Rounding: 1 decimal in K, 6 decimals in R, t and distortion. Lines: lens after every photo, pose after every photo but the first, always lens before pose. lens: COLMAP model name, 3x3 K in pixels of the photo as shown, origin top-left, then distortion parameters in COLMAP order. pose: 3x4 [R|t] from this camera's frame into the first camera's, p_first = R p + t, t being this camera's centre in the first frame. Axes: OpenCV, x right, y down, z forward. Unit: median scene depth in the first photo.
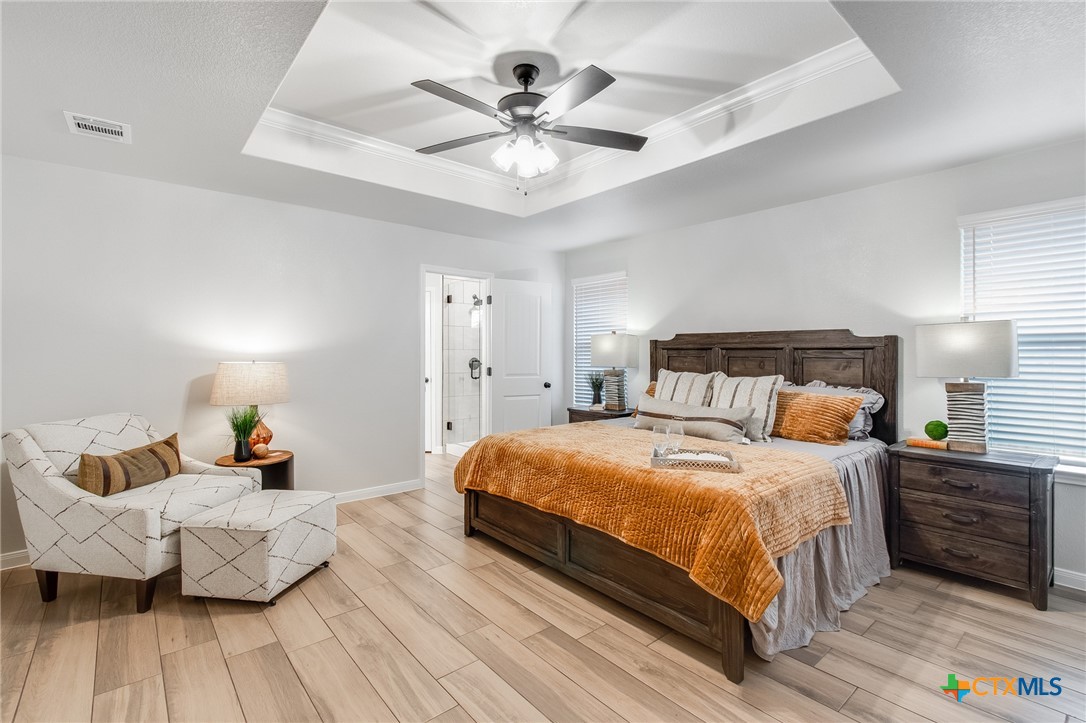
lens RADIAL K [[485.1, 0, 539.5], [0, 485.1, 357.3], [0, 0, 1]] dist [0.001825, -0.000694]
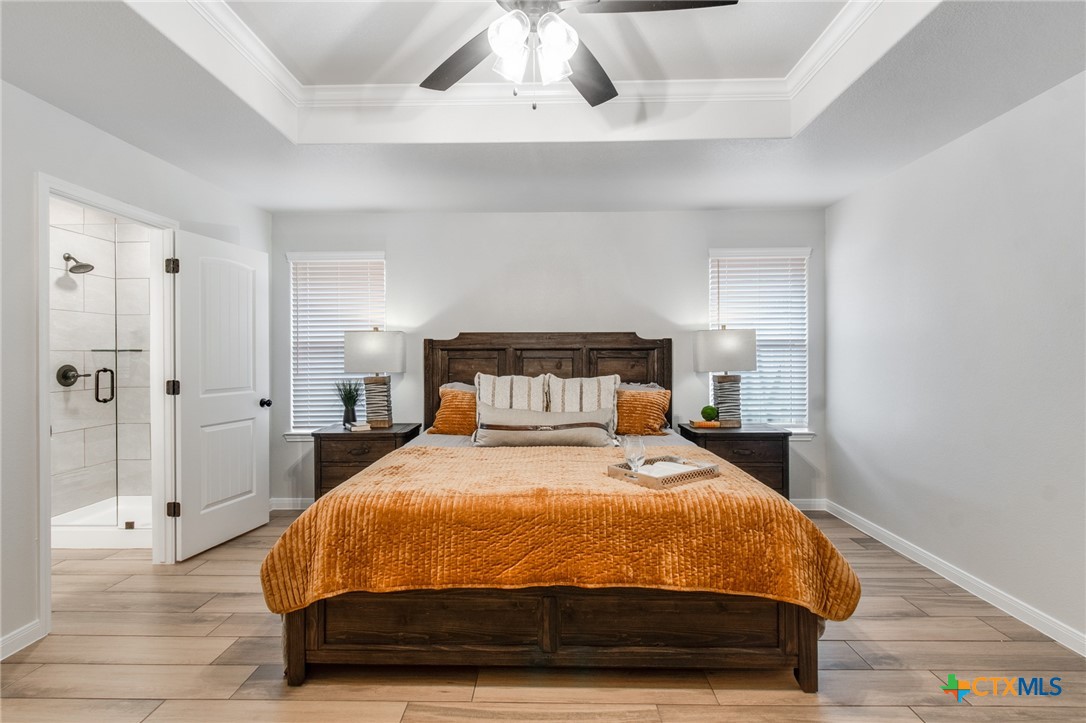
lens RADIAL K [[485.1, 0, 542.6], [0, 485.1, 358.4], [0, 0, 1]] dist [0.001825, -0.000694]
pose [[0.665895, -0.011283, 0.745960, -0.370692], [0.012994, 0.999909, 0.003525, -0.003844], [-0.745933, 0.007345, 0.665981, 0.414558]]
